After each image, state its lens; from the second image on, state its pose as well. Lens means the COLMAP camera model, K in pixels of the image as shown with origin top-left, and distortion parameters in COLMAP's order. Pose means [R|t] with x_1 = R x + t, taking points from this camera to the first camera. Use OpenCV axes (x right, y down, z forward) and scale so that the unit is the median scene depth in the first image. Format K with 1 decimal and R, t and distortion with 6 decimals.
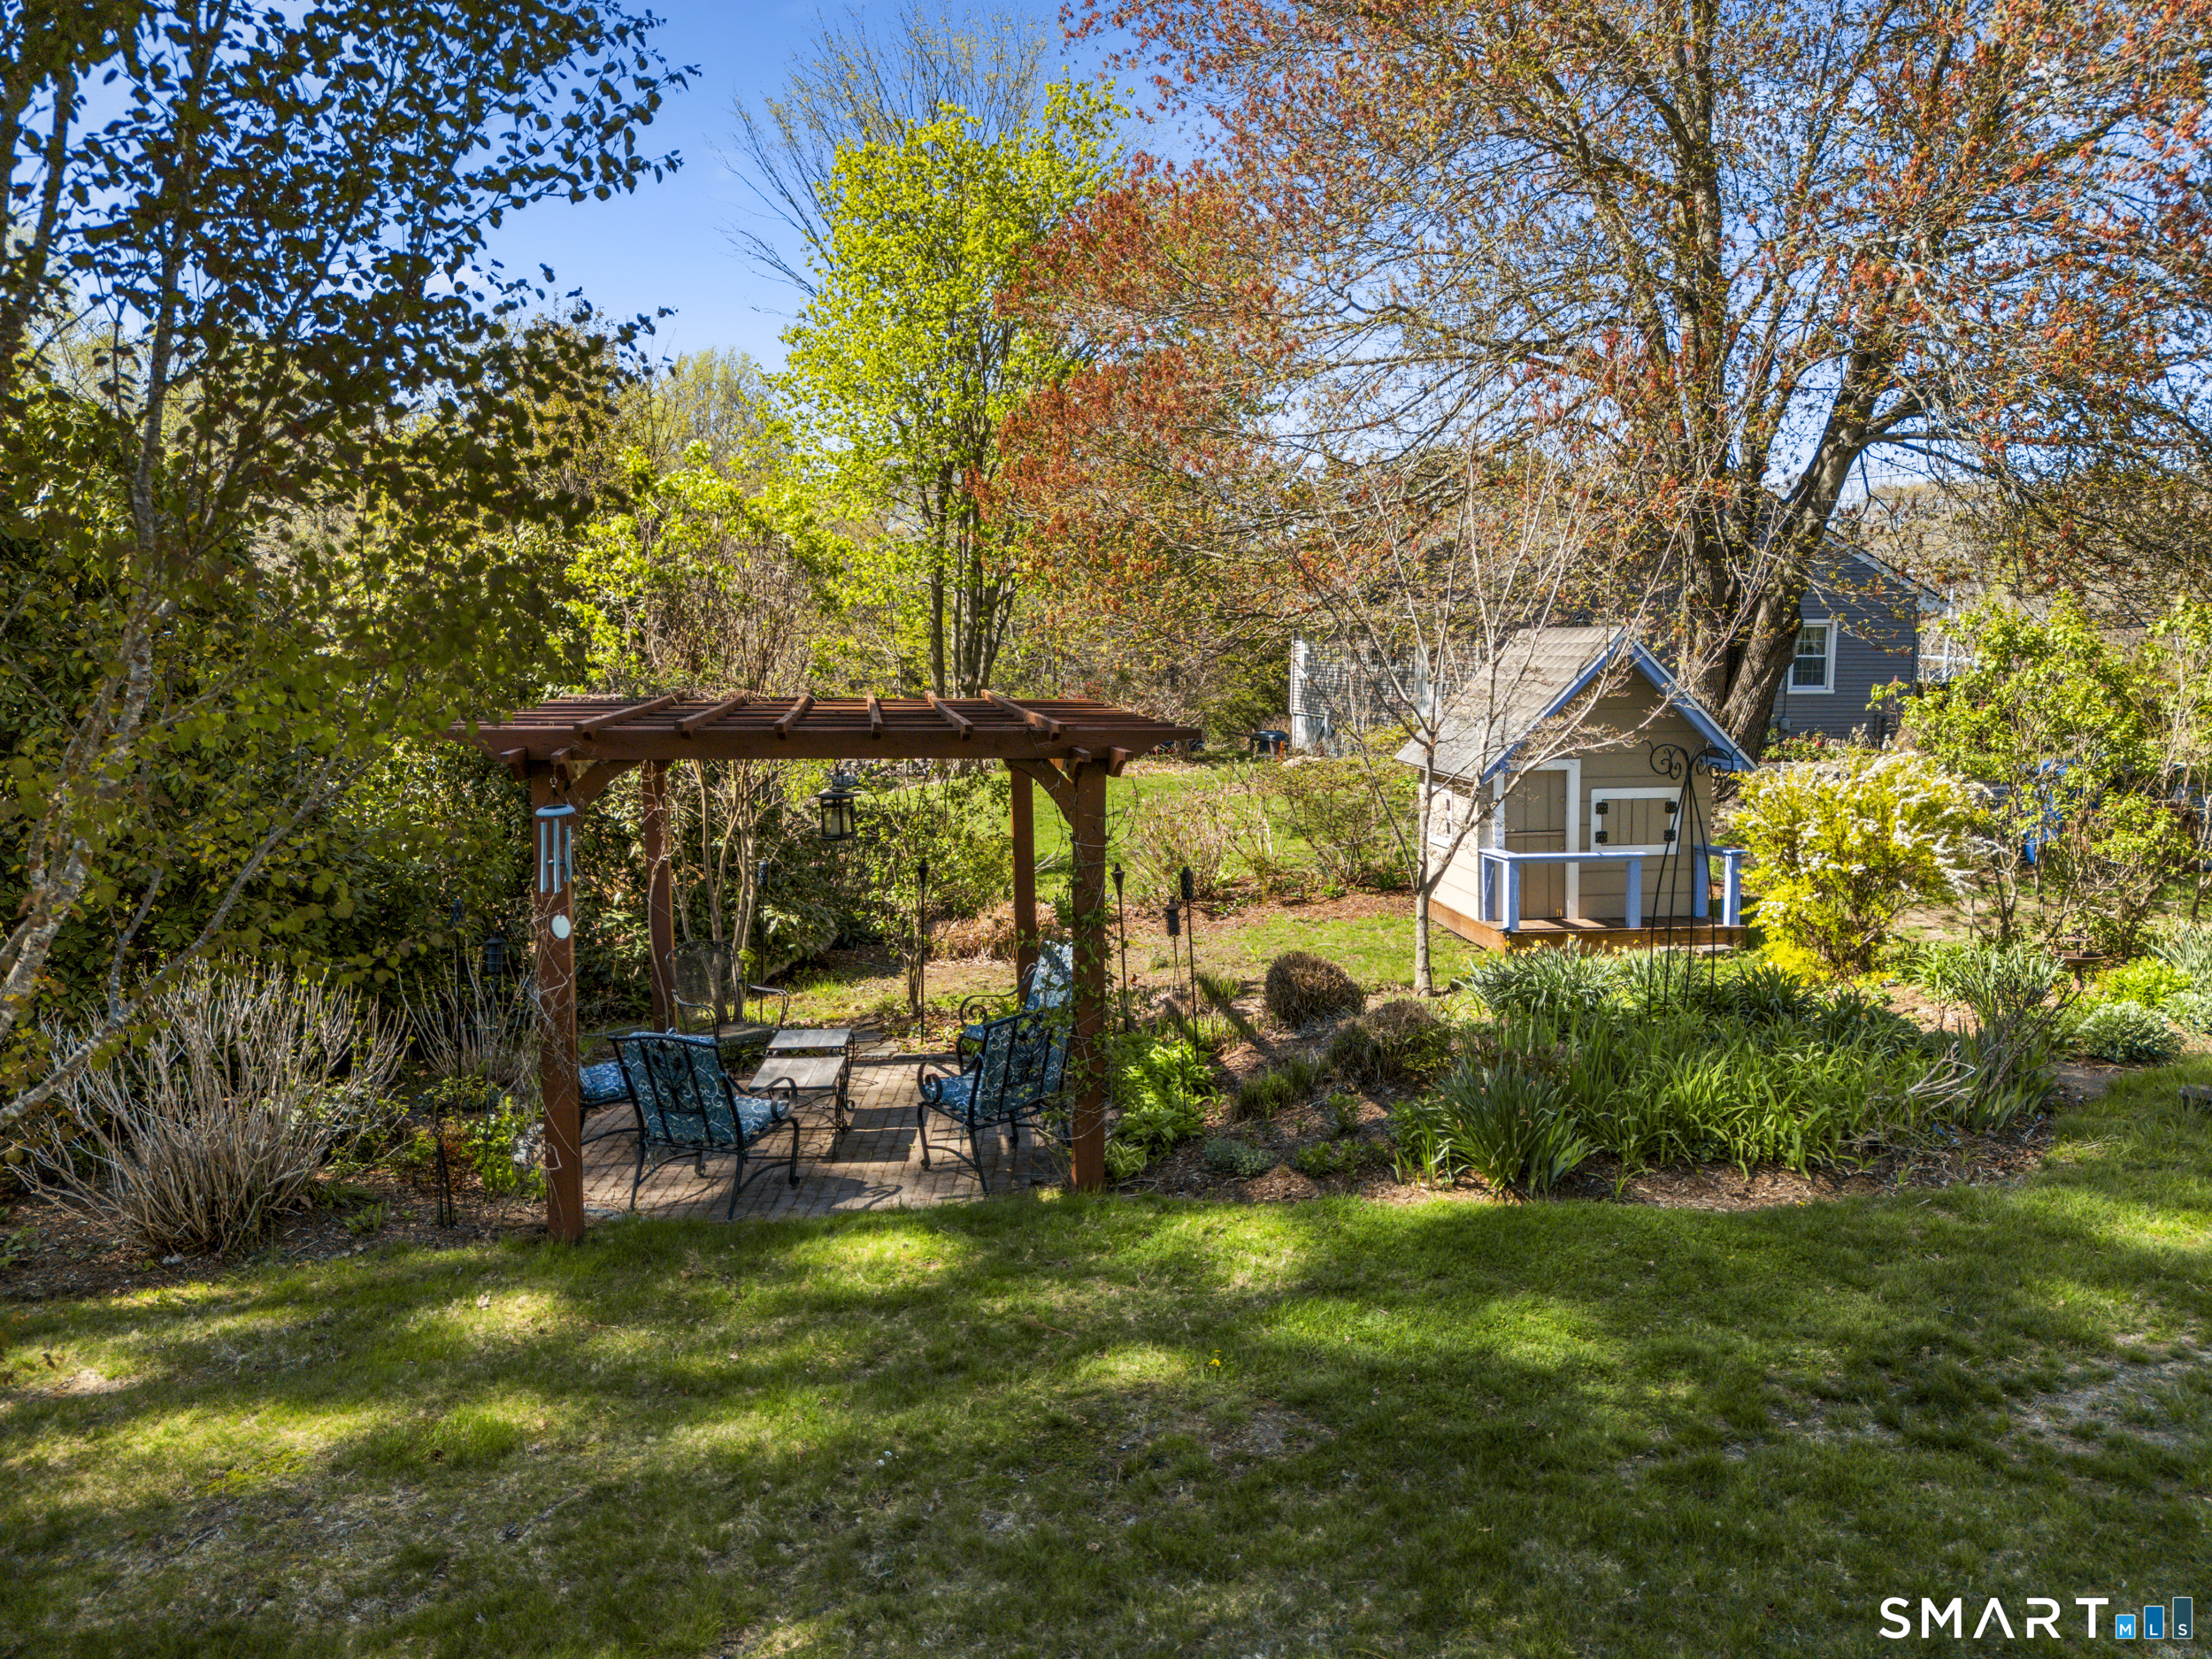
lens RADIAL K [[1685.2, 0, 1106.0], [0, 1685.2, 829.5], [0, 0, 1]] dist [0.126520, -0.133874]
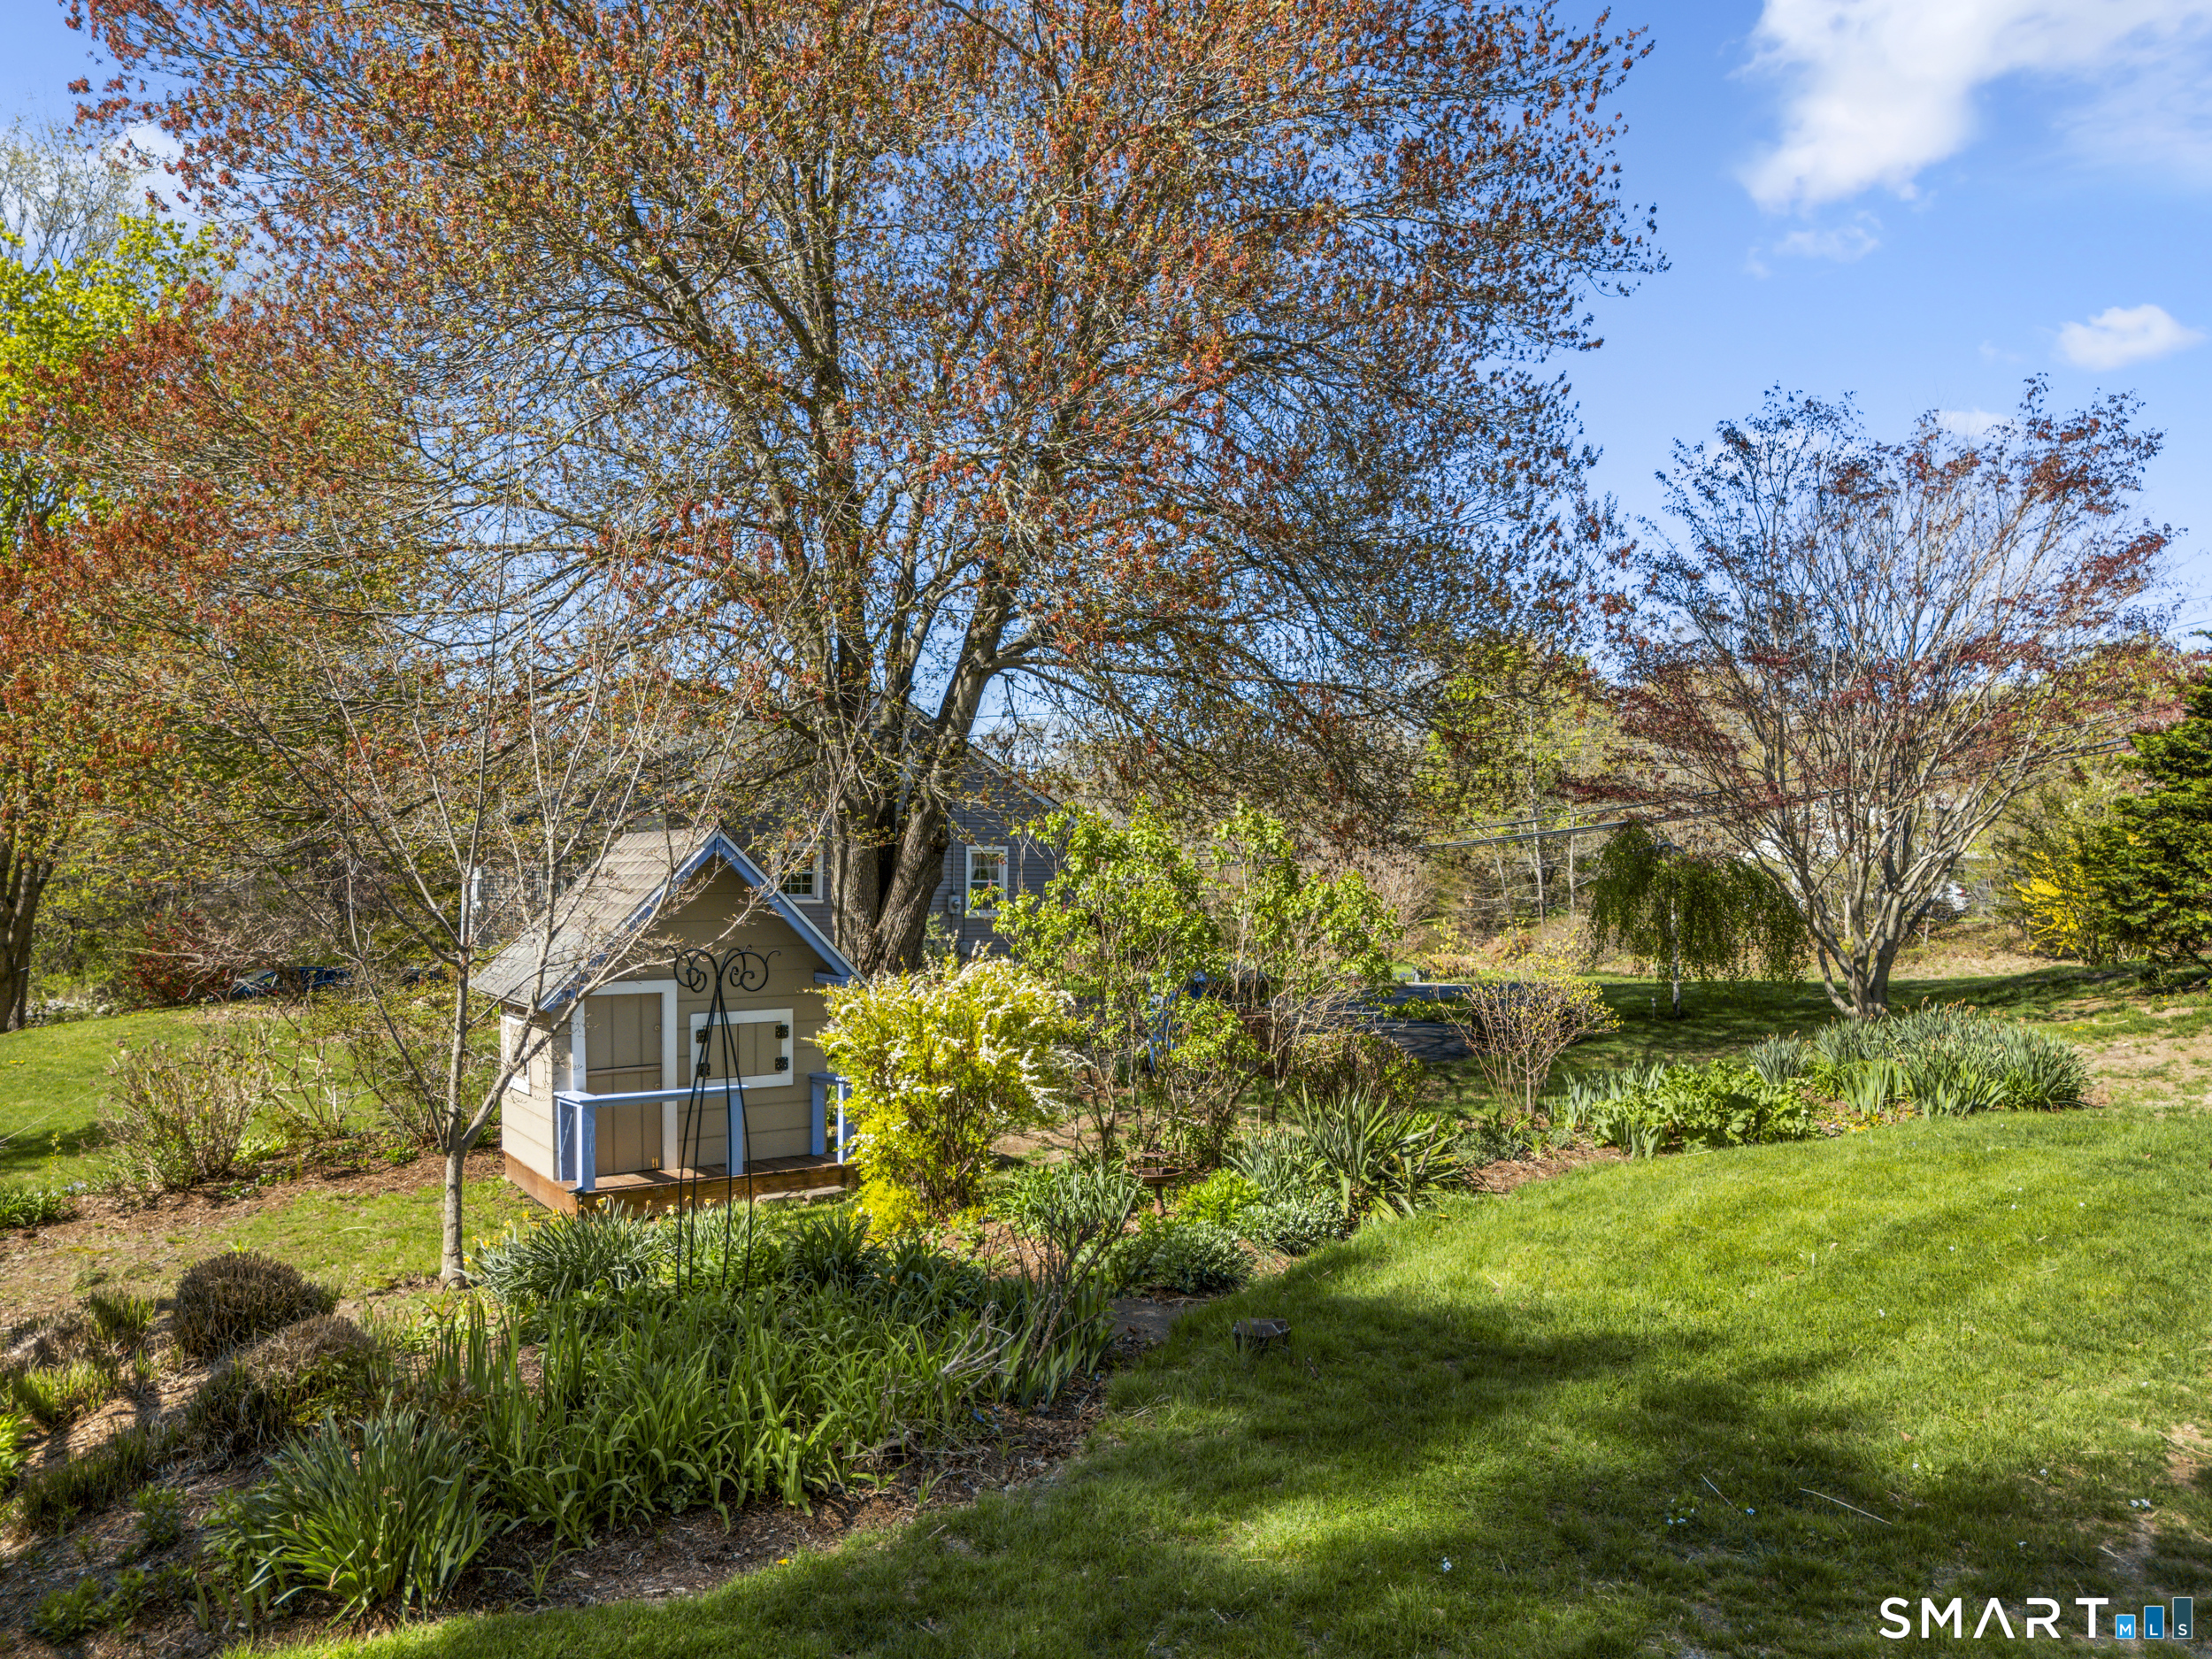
lens RADIAL K [[1685.2, 0, 1106.0], [0, 1685.2, 829.5], [0, 0, 1]] dist [0.126520, -0.133874]
pose [[0.907701, 0.012485, 0.419431, 0.132287], [0.045866, 0.990616, -0.128747, 0.005040], [-0.417103, 0.136102, 0.898611, 0.145489]]
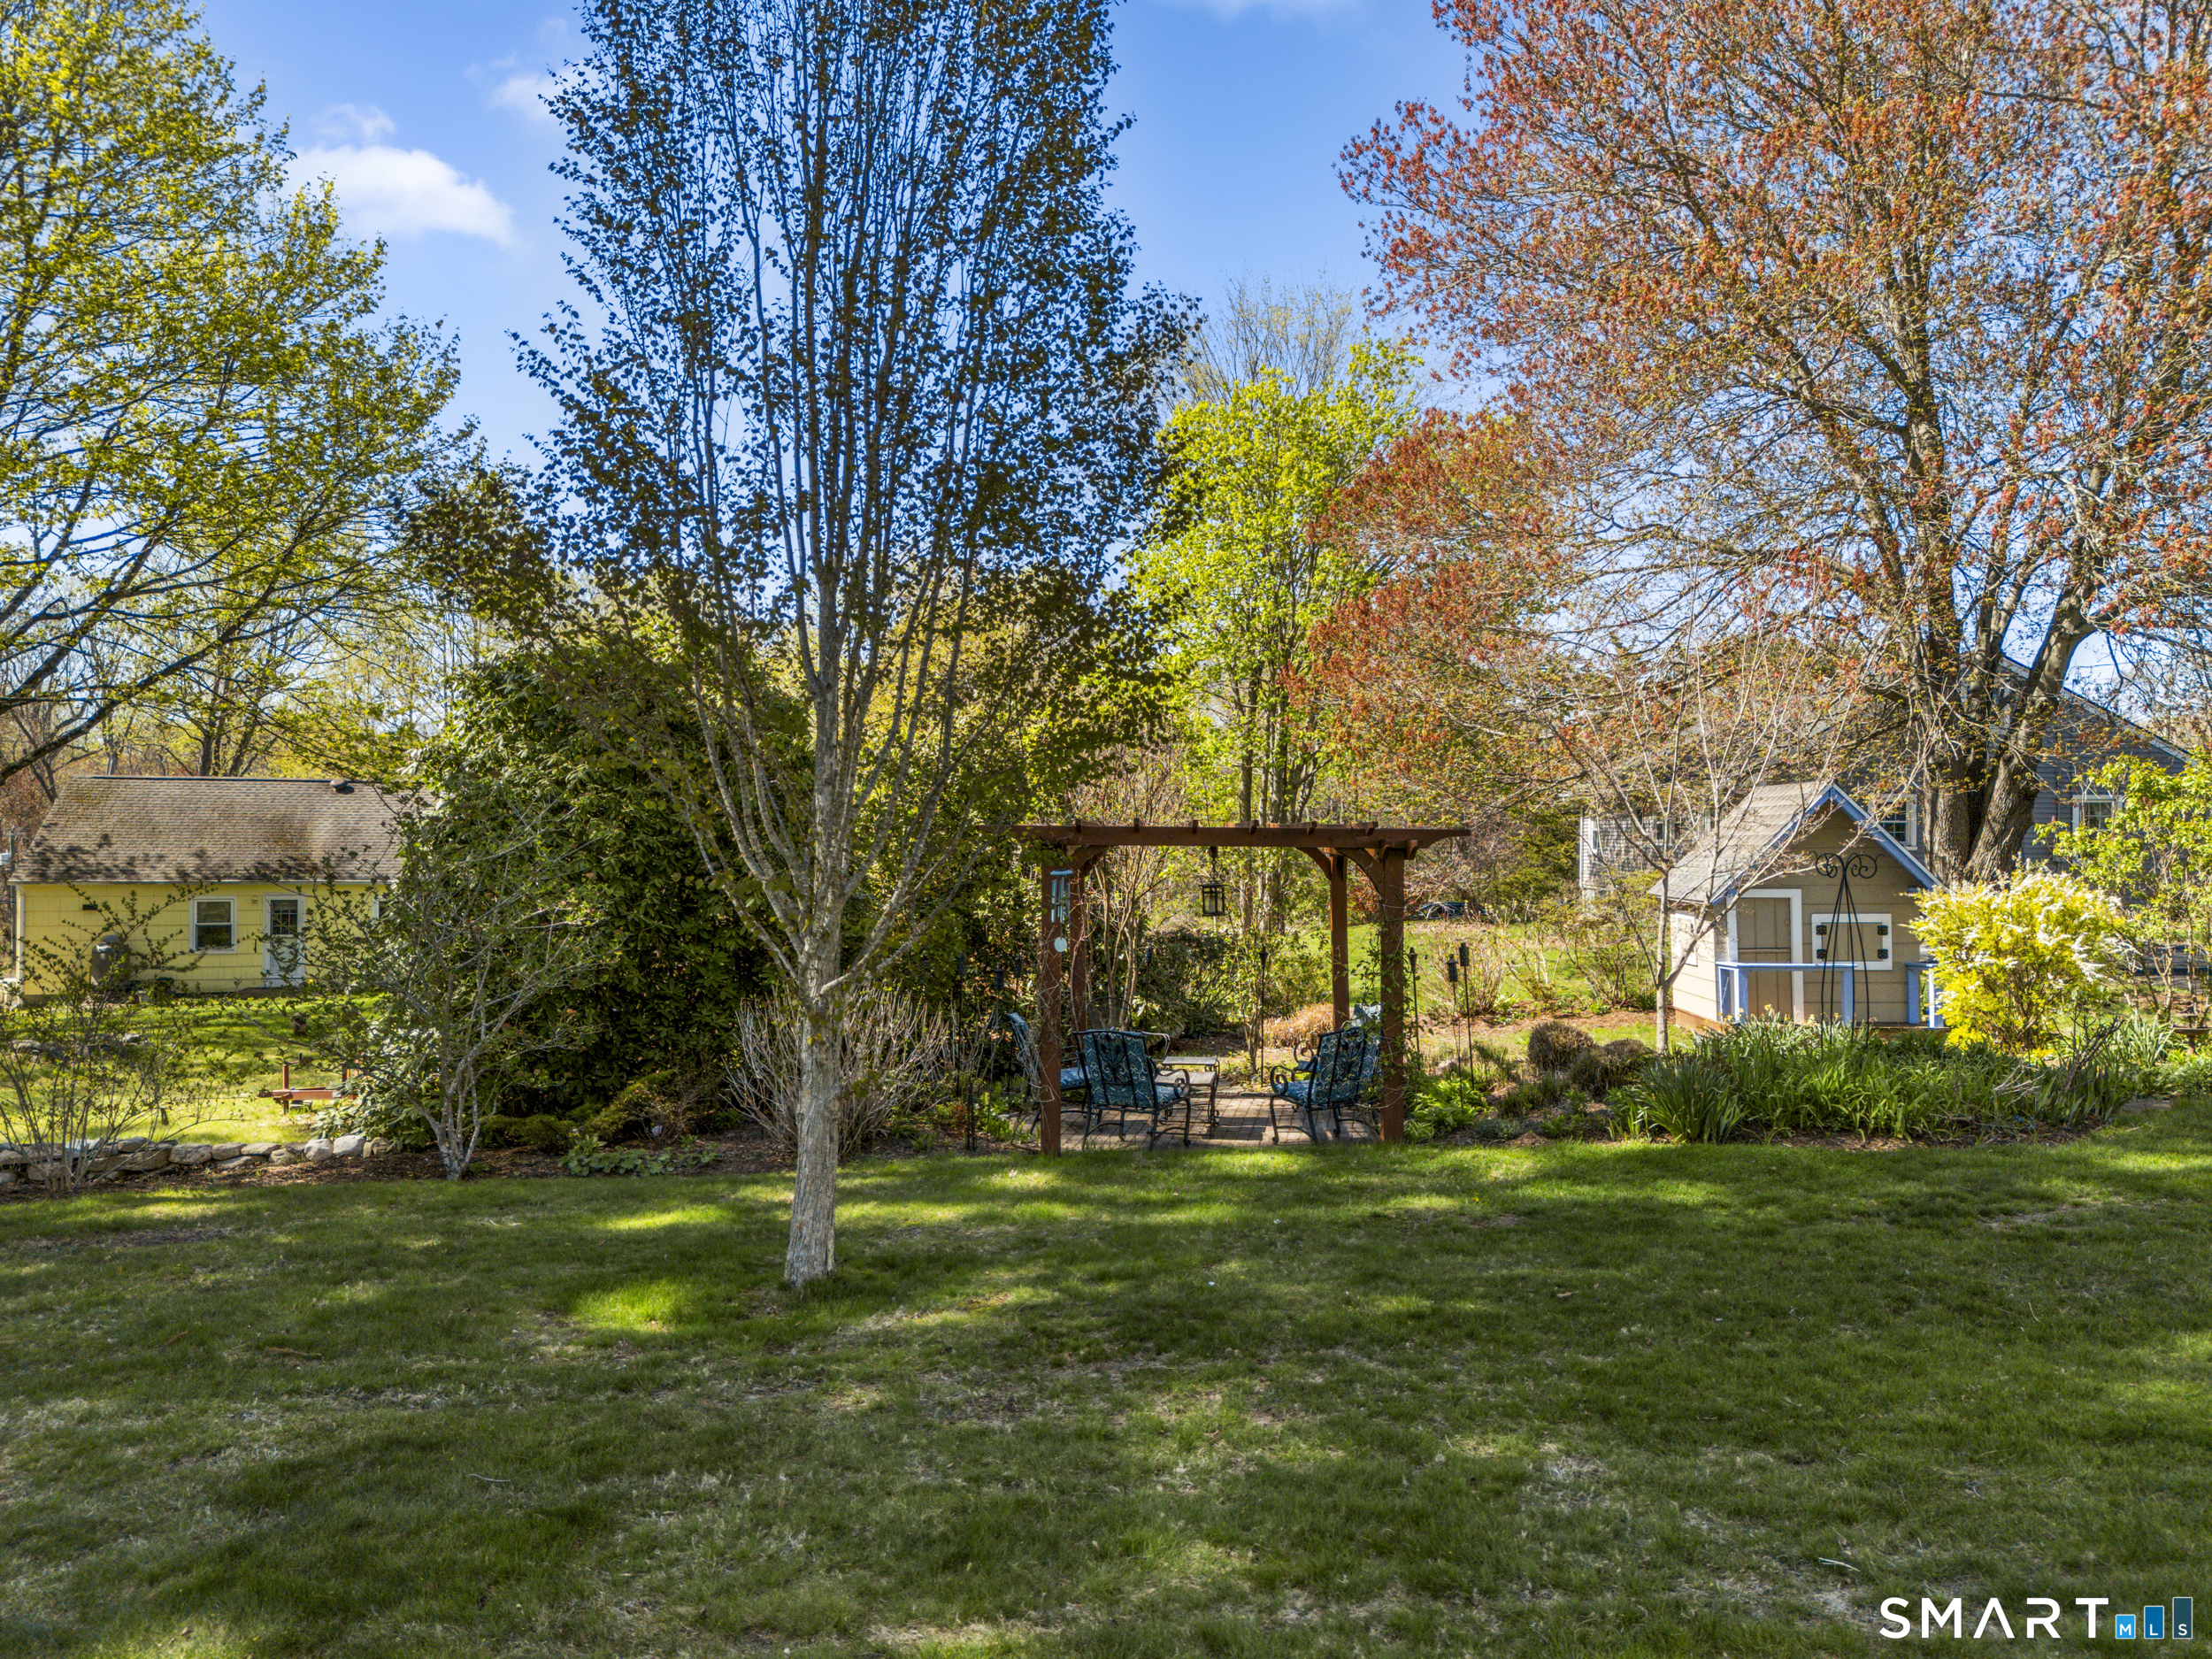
lens RADIAL K [[1701.0, 0, 1078.3], [0, 1701.0, 828.5], [0, 0, 1]] dist [0.095574, -0.140313]
pose [[0.982840, 0.000571, -0.184457, -0.003116], [-0.021984, 0.993230, -0.114064, 0.079005], [0.183143, 0.116162, 0.976199, -0.353240]]
